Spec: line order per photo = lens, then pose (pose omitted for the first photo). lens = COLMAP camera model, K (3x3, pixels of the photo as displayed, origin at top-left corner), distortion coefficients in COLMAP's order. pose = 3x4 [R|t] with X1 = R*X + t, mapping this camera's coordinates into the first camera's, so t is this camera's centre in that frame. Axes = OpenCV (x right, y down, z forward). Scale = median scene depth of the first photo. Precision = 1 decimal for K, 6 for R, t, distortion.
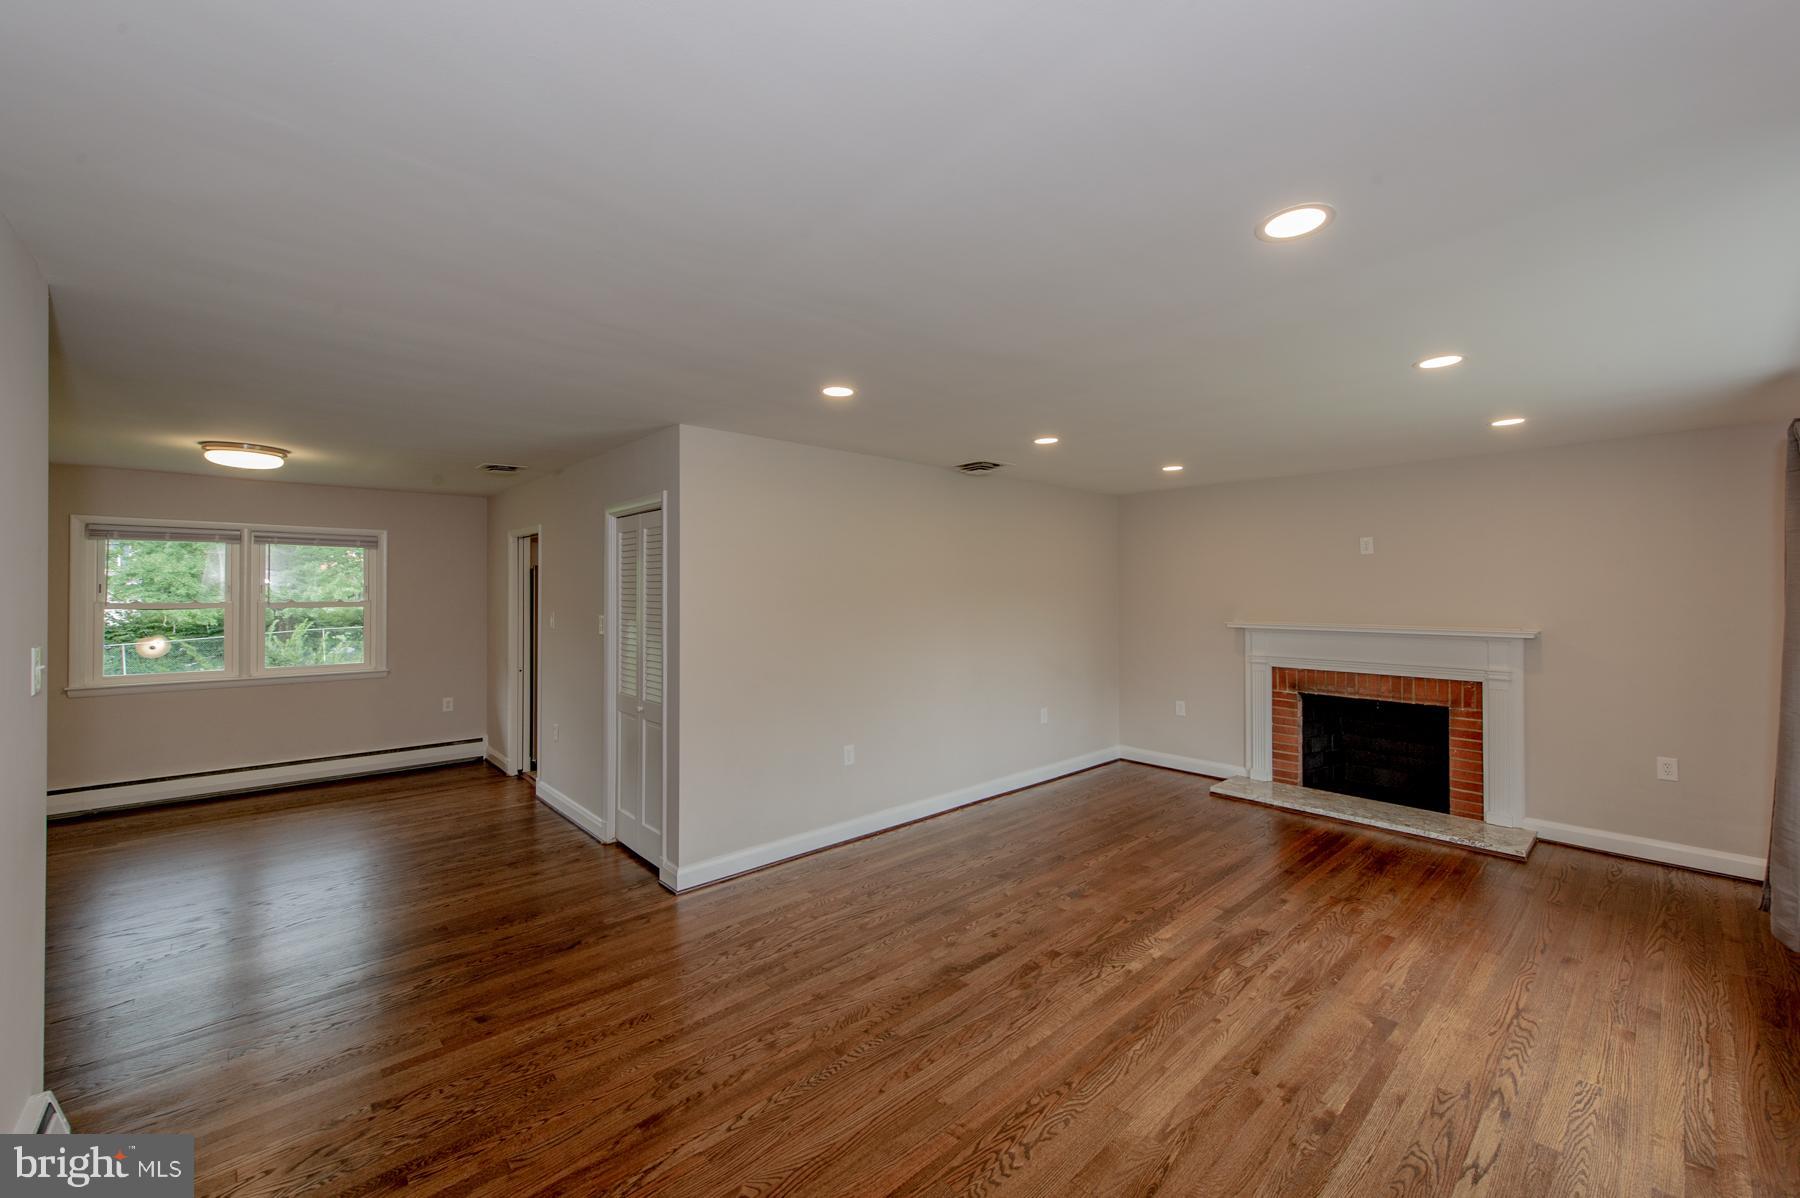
lens RADIAL K [[707.4, 0, 906.5], [0, 707.4, 590.6], [0, 0, 1]] dist [0.013525, -0.004550]
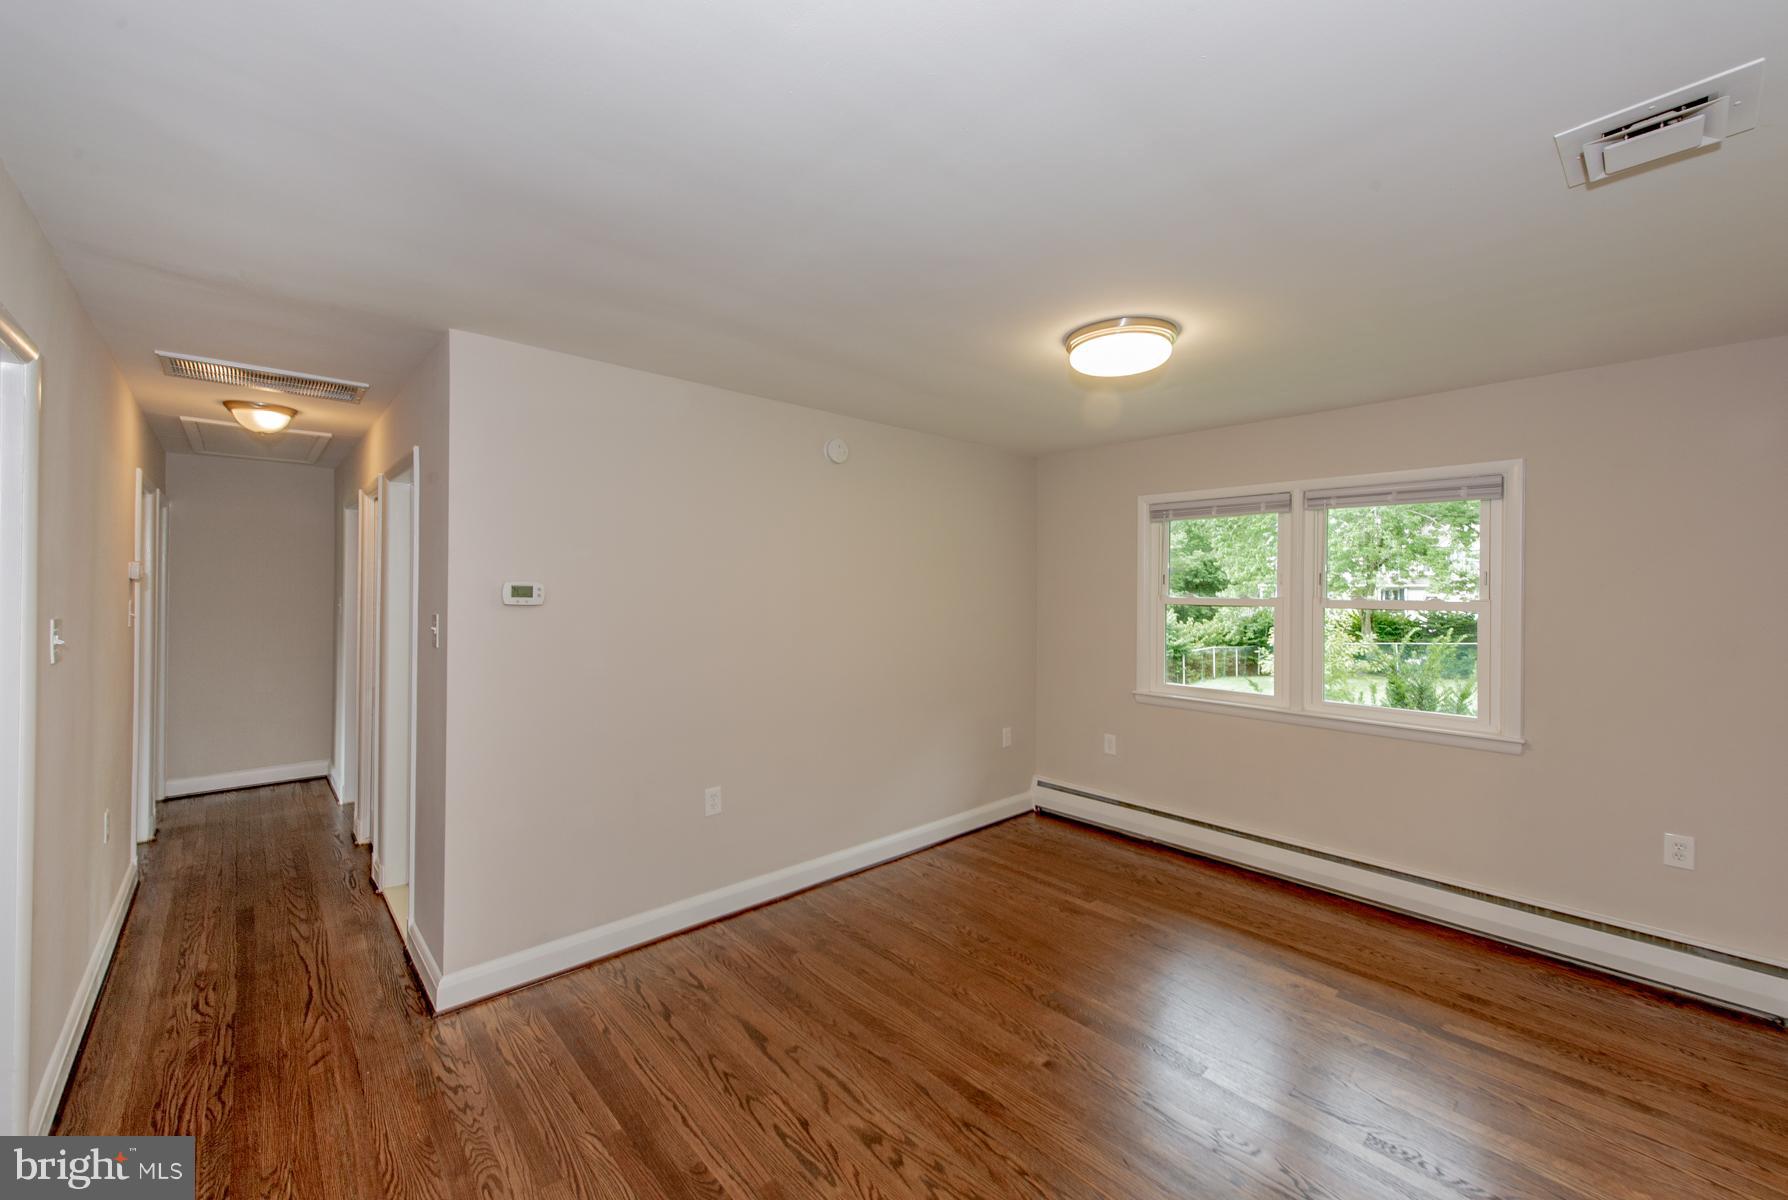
lens RADIAL K [[705.2, 0, 895.4], [0, 705.2, 588.6], [0, 0, 1]] dist [0.000710, 0.000069]
pose [[-0.002786, -0.001918, -0.999994, -0.316769], [-0.003663, 0.999991, -0.001908, 0.011536], [0.999989, 0.003657, -0.002793, 0.754475]]
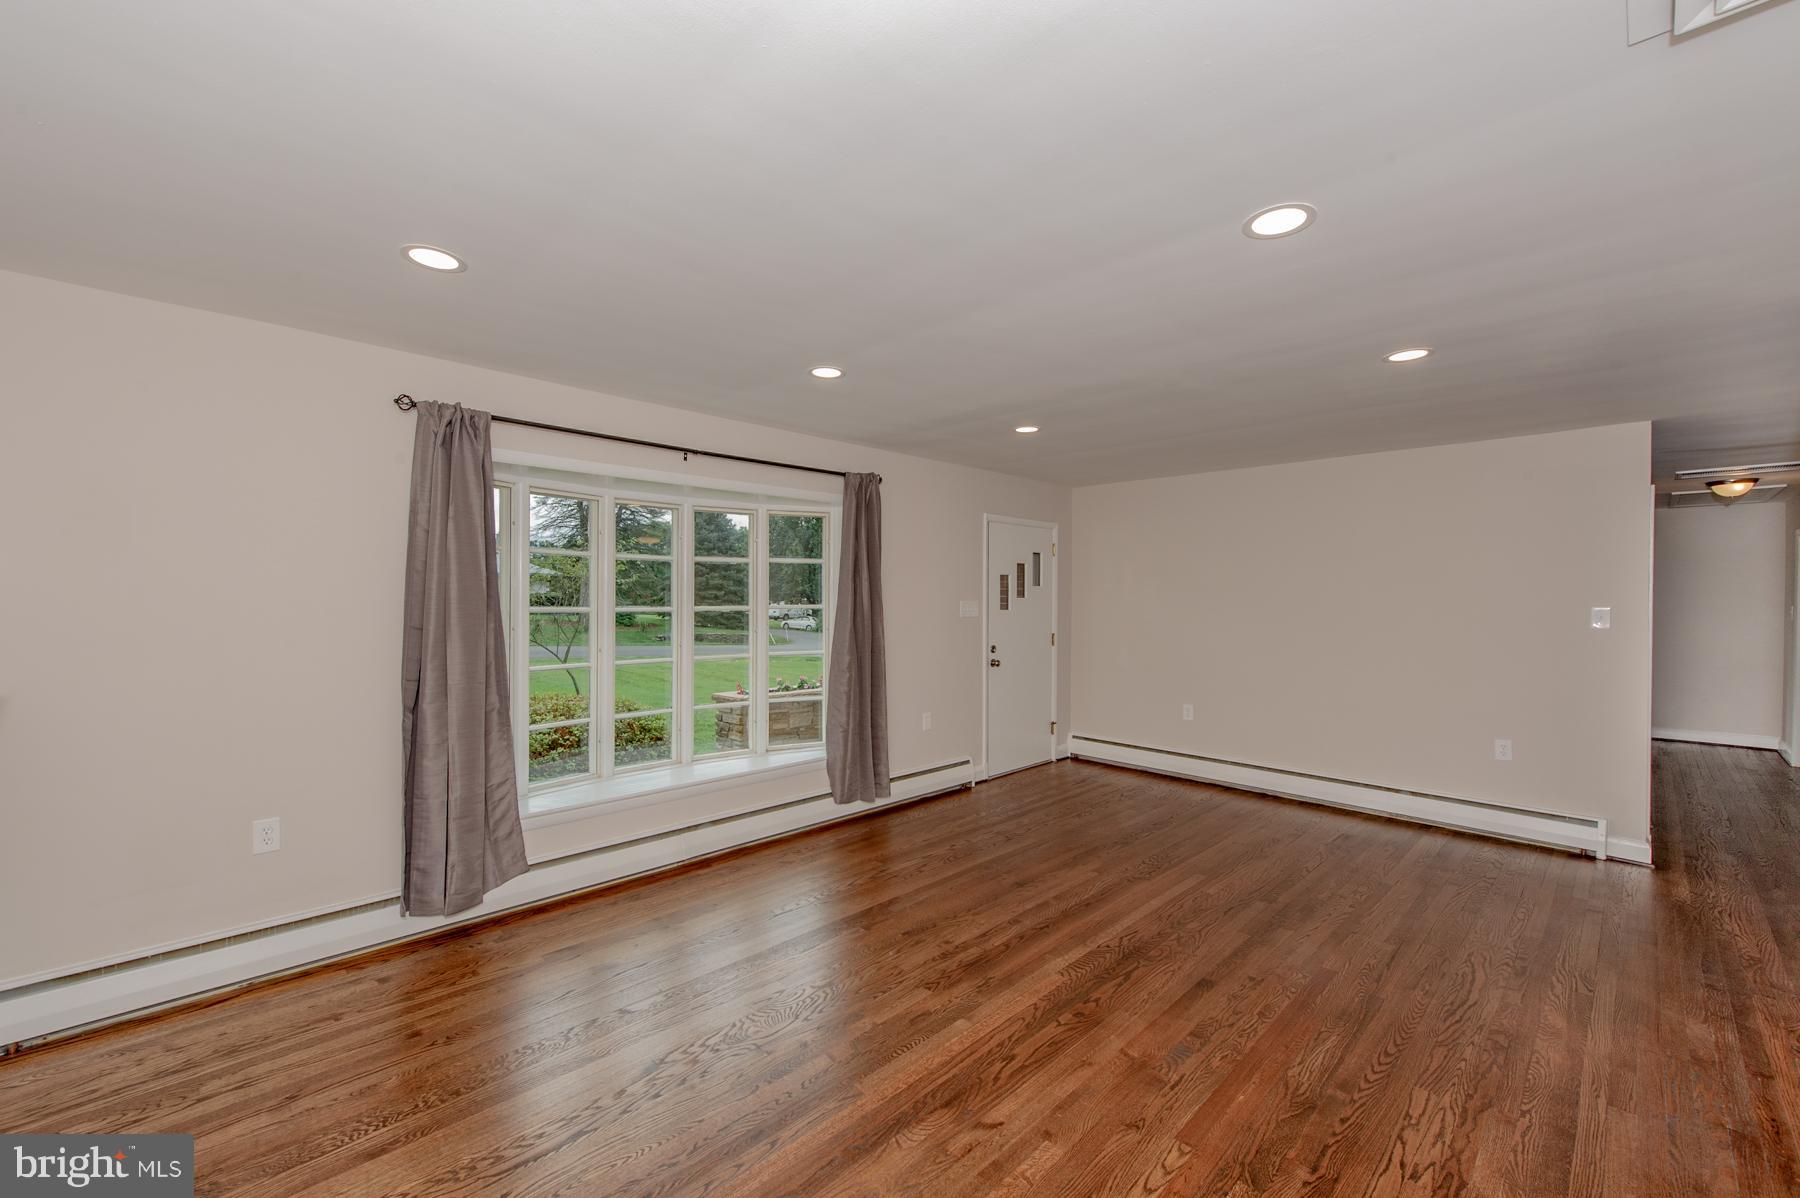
lens RADIAL K [[728.9, 0, 883.3], [0, 728.9, 605.5], [0, 0, 1]] dist [0.015126, -0.004314]
pose [[-0.999591, -0.002393, -0.028509, 0.409005], [-0.002683, 0.999945, 0.010139, 0.024826], [0.028483, 0.010211, -0.999542, 1.291618]]
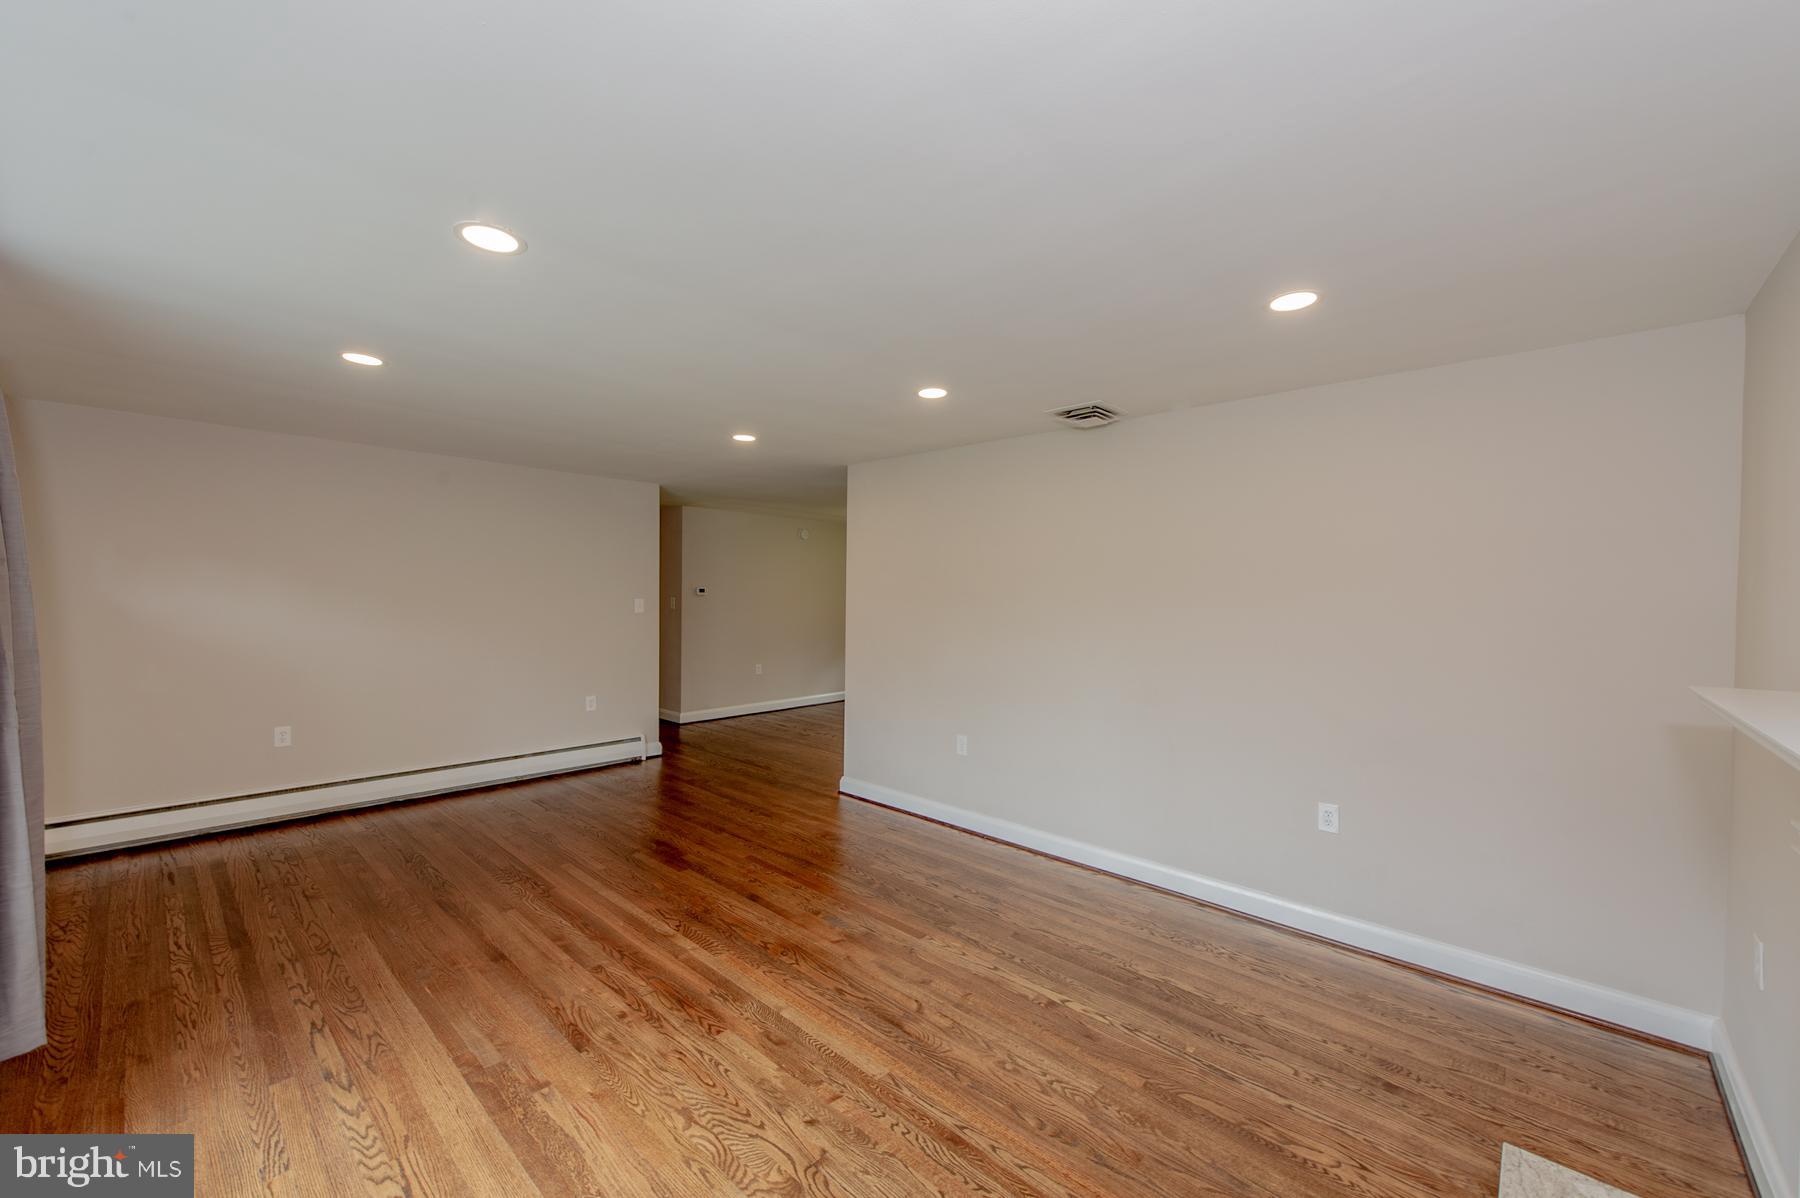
lens RADIAL K [[700.0, 0, 903.9], [0, 700.0, 607.0], [0, 0, 1]] dist [0.013846, -0.004122]
pose [[0.089389, 0.025417, -0.995672, 0.877959], [-0.013661, 0.999612, 0.024291, 0.009417], [0.995903, 0.011430, 0.089701, 0.793497]]
